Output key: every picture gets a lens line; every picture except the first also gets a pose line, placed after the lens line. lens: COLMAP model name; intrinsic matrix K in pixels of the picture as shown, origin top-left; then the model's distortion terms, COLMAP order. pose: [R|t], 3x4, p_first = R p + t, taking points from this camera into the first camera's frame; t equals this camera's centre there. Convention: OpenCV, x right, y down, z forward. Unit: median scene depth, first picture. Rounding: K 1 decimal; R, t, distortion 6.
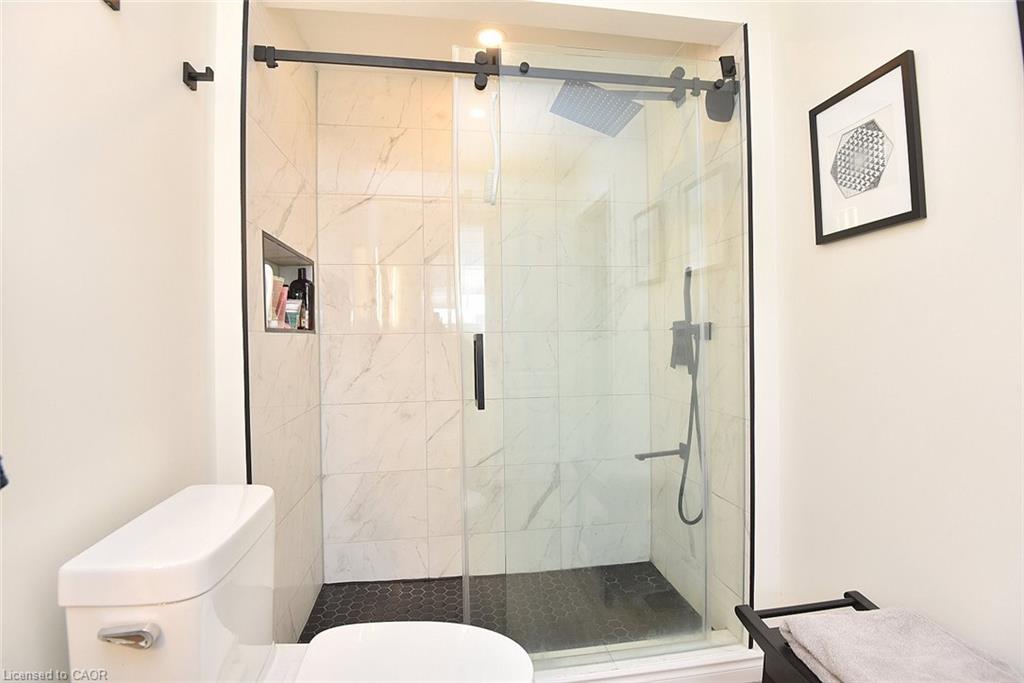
lens RADIAL K [[486.4, 0, 509.6], [0, 486.4, 341.1], [0, 0, 1]] dist [-0.032682, -0.004265]
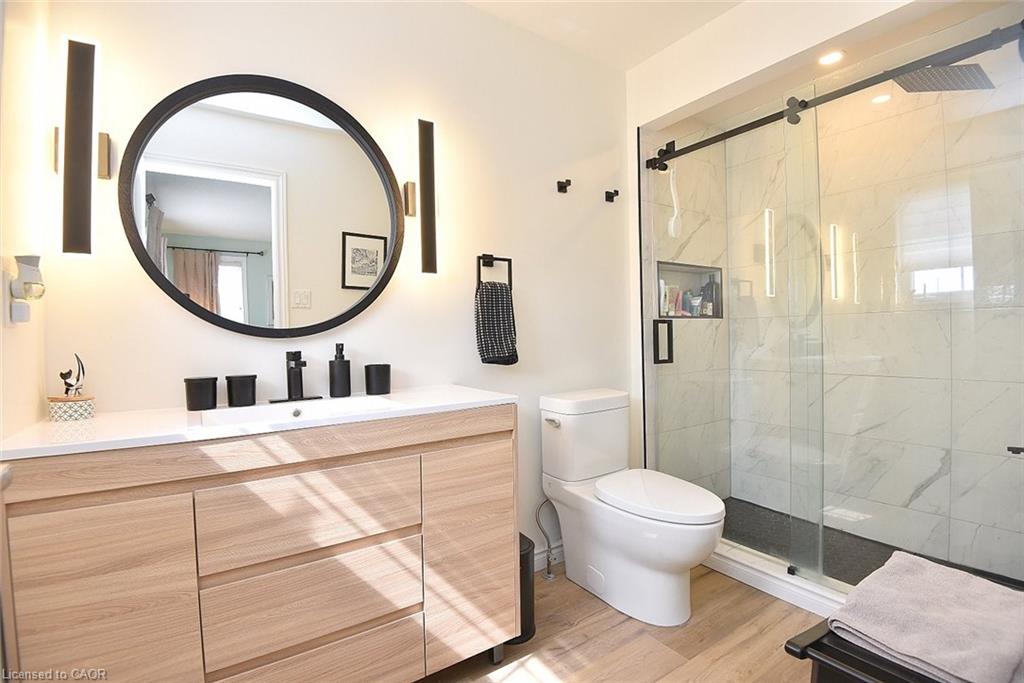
lens RADIAL K [[486.4, 0, 515.7], [0, 486.4, 337.2], [0, 0, 1]] dist [-0.032682, -0.004265]
pose [[0.430883, 0.008906, -0.902364, 0.644550], [0.002700, 0.999934, 0.011158, 0.023312], [0.902404, -0.007245, 0.430830, -0.181464]]
